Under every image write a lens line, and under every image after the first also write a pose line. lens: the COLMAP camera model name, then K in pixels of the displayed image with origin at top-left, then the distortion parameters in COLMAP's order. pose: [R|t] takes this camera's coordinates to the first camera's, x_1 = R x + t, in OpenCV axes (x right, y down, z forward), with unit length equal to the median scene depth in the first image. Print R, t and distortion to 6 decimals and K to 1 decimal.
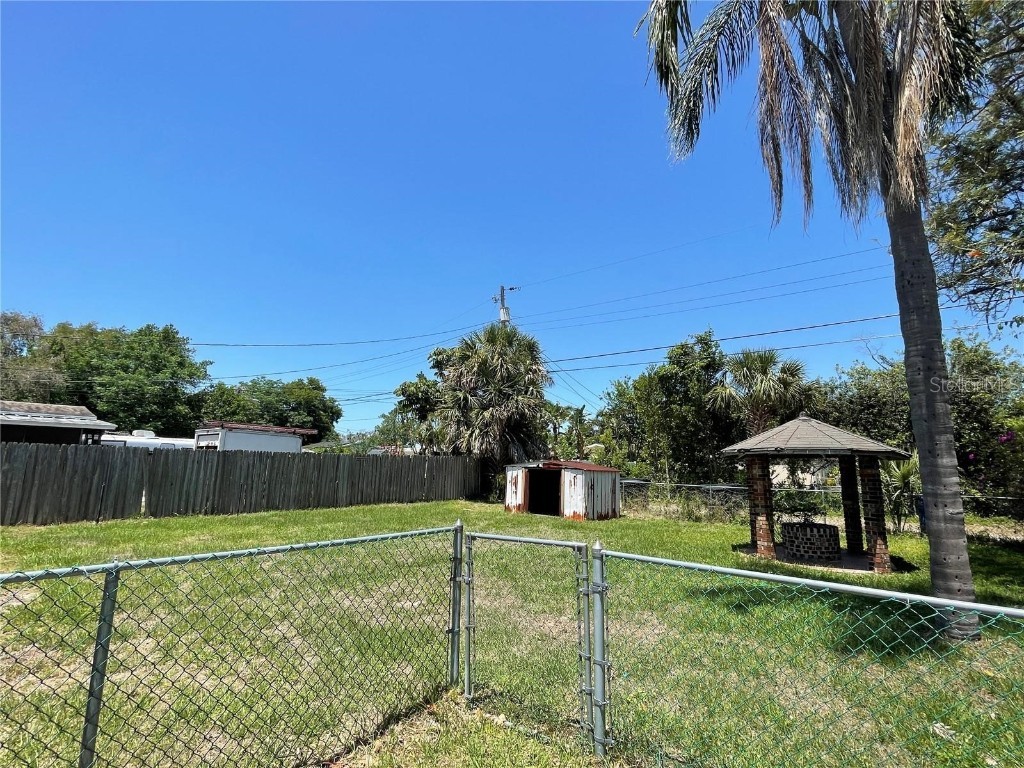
lens RADIAL K [[475.2, 0, 513.2], [0, 475.2, 384.3], [0, 0, 1]] dist [-0.000166, 0.000045]
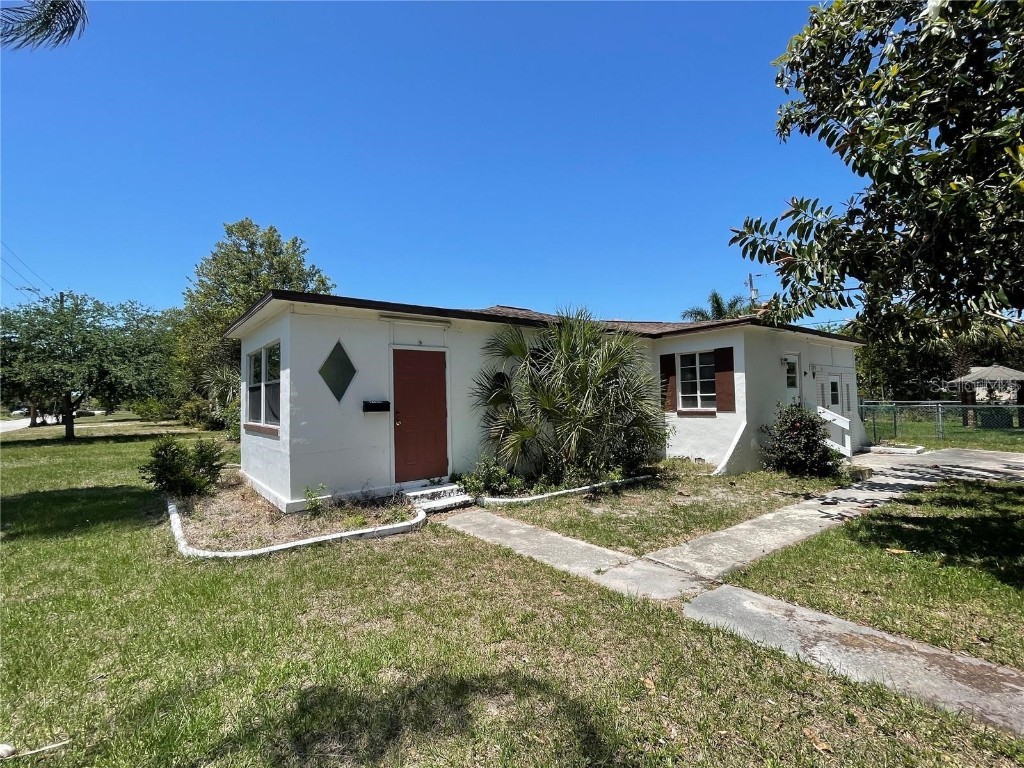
lens RADIAL K [[475.2, 0, 513.1], [0, 475.2, 381.8], [0, 0, 1]] dist [-0.000166, 0.000045]
pose [[0.963028, -0.047440, -0.265193, -0.567205], [0.081891, 0.989342, 0.120399, -0.183483], [0.256655, -0.137664, 0.956649, -0.999978]]
